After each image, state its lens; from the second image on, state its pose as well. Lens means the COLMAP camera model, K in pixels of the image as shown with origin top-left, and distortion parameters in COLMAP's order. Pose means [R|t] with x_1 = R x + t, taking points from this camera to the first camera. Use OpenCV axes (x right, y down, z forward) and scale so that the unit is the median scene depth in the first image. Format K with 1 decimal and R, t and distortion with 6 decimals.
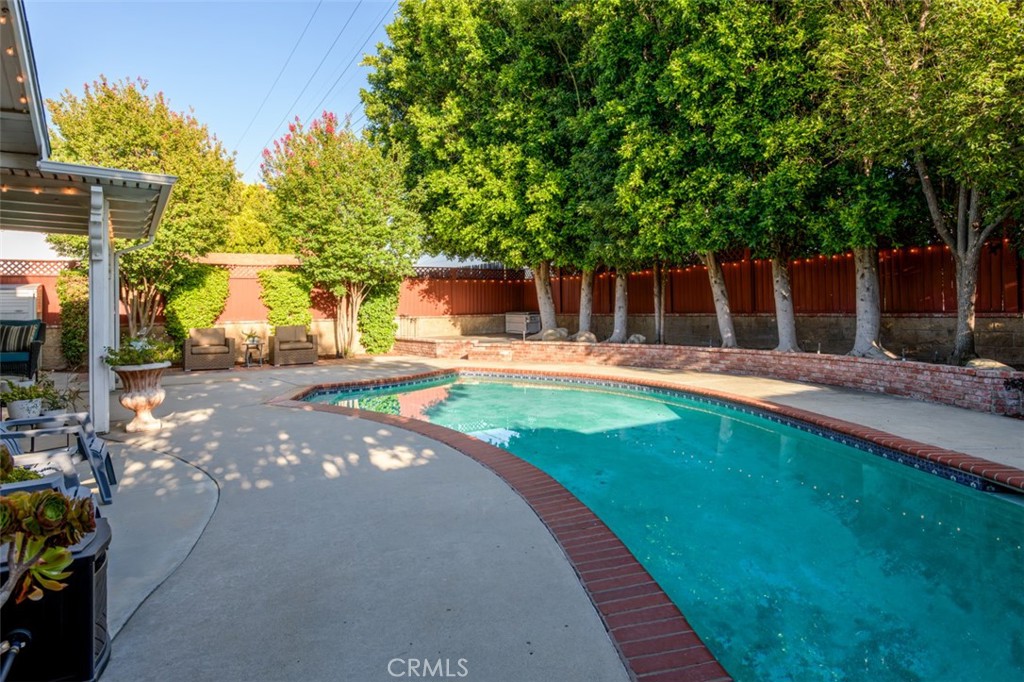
lens RADIAL K [[628.9, 0, 532.8], [0, 628.9, 306.2], [0, 0, 1]] dist [0.004063, 0.005049]
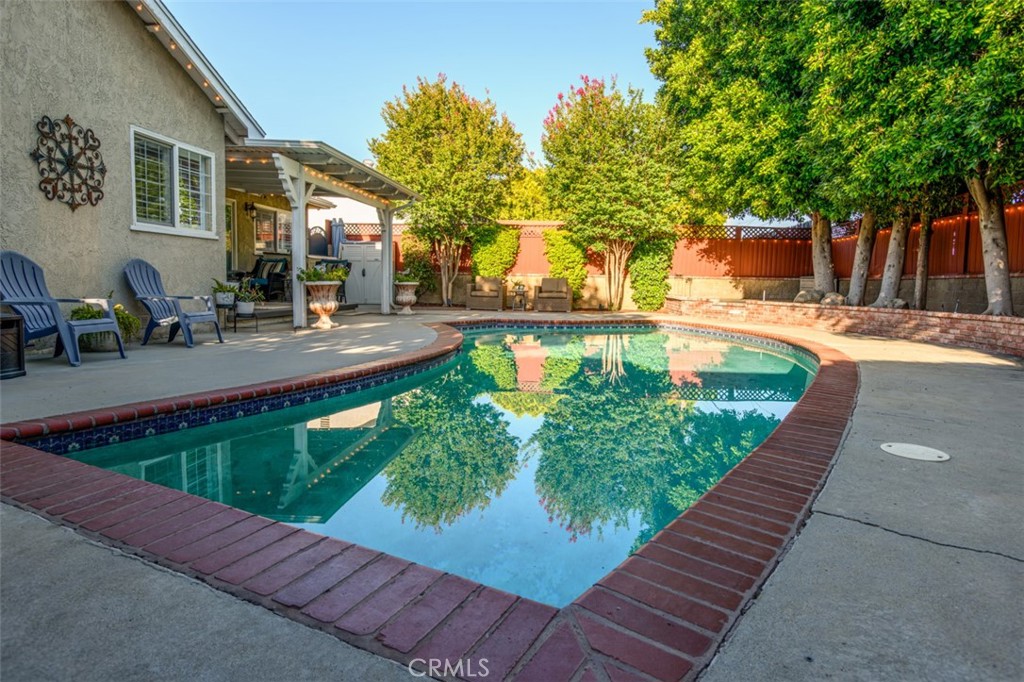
lens RADIAL K [[628.9, 0, 535.5], [0, 628.9, 341.8], [0, 0, 1]] dist [0.004063, 0.005049]
pose [[0.791514, 0.087196, -0.604899, 0.291374], [-0.030543, 0.994177, 0.103344, 0.030833], [0.610388, -0.063322, 0.789568, 0.080321]]
